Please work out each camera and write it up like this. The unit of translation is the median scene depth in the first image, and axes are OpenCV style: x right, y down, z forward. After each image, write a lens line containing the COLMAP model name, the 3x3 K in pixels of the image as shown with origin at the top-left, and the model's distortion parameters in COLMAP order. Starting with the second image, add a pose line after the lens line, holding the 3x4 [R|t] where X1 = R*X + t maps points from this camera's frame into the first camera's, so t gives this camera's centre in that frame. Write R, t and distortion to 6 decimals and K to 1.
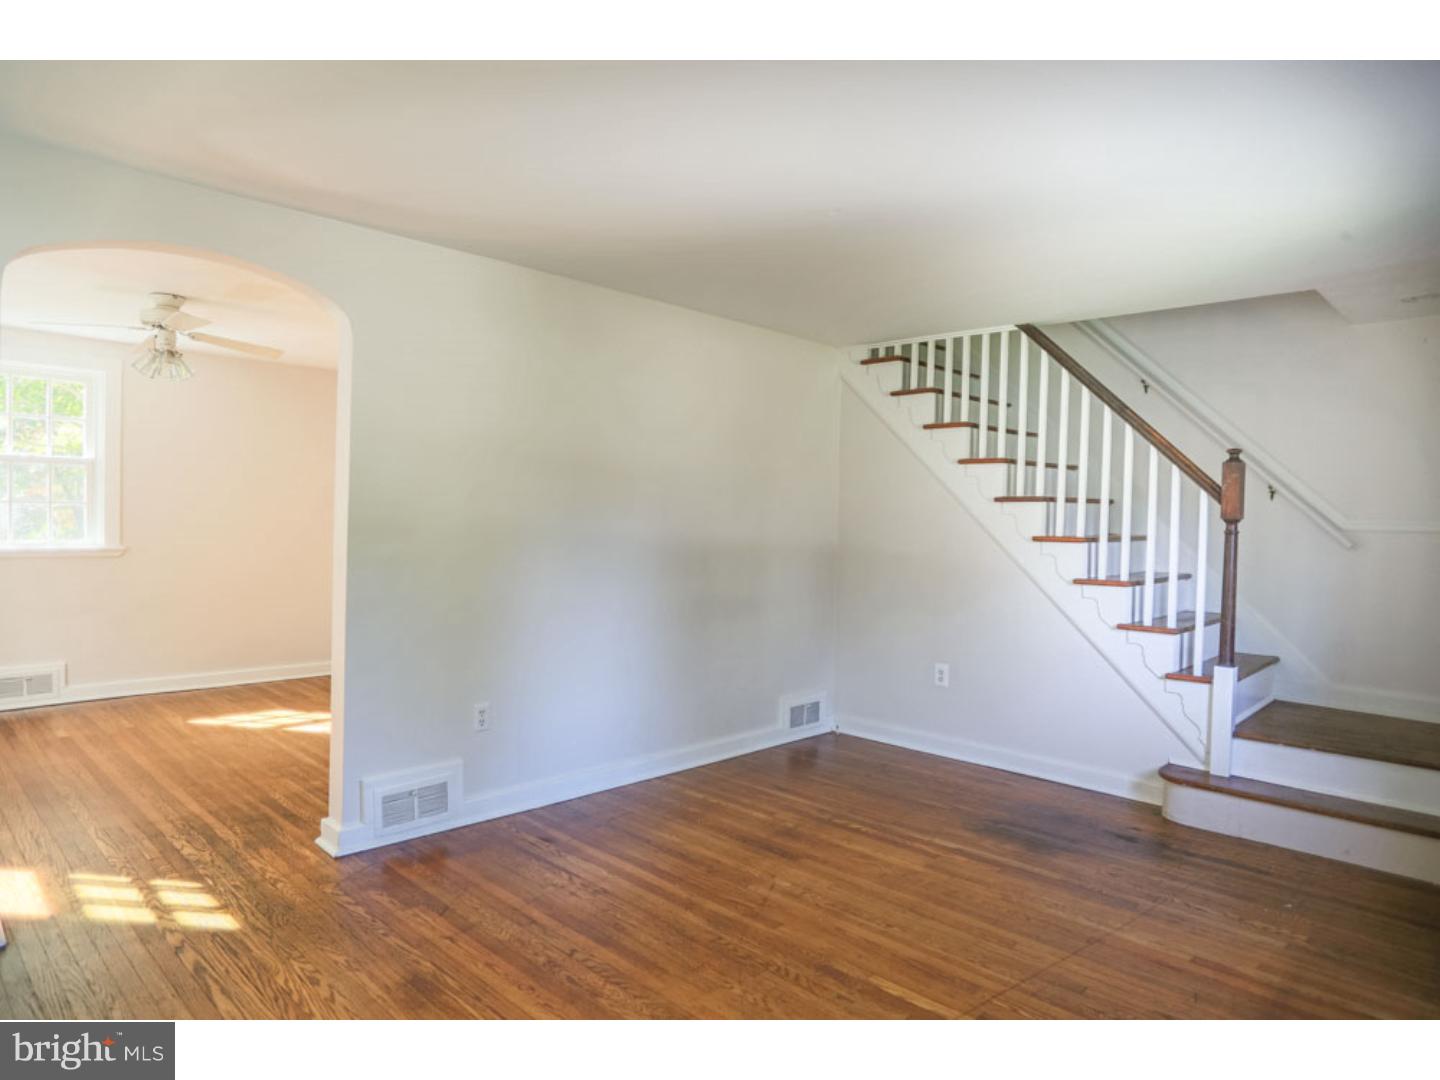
lens RADIAL K [[891.1, 0, 720.0], [0, 891.1, 540.0], [0, 0, 1]] dist [-0.062072, 0.044629]
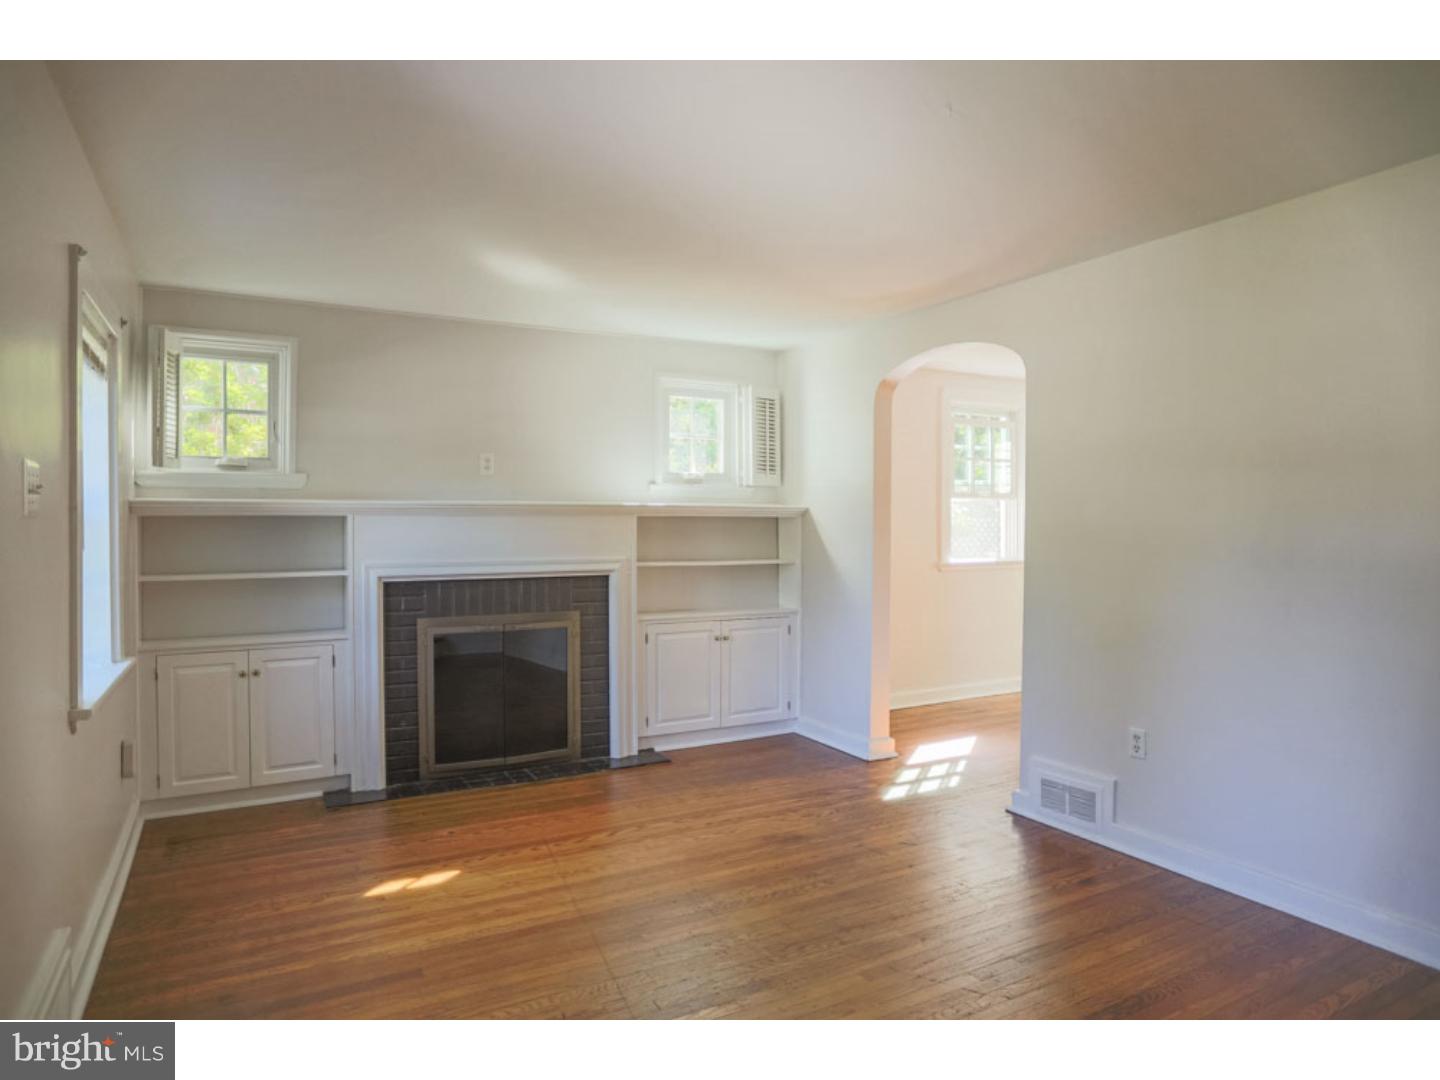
lens RADIAL K [[891.1, 0, 720.0], [0, 891.1, 540.0], [0, 0, 1]] dist [-0.062072, 0.044629]
pose [[-0.299922, -0.008092, -0.953929, 0.930981], [-0.031669, 0.999497, 0.001478, 0.002571], [0.953438, 0.030653, -0.300028, 1.085577]]
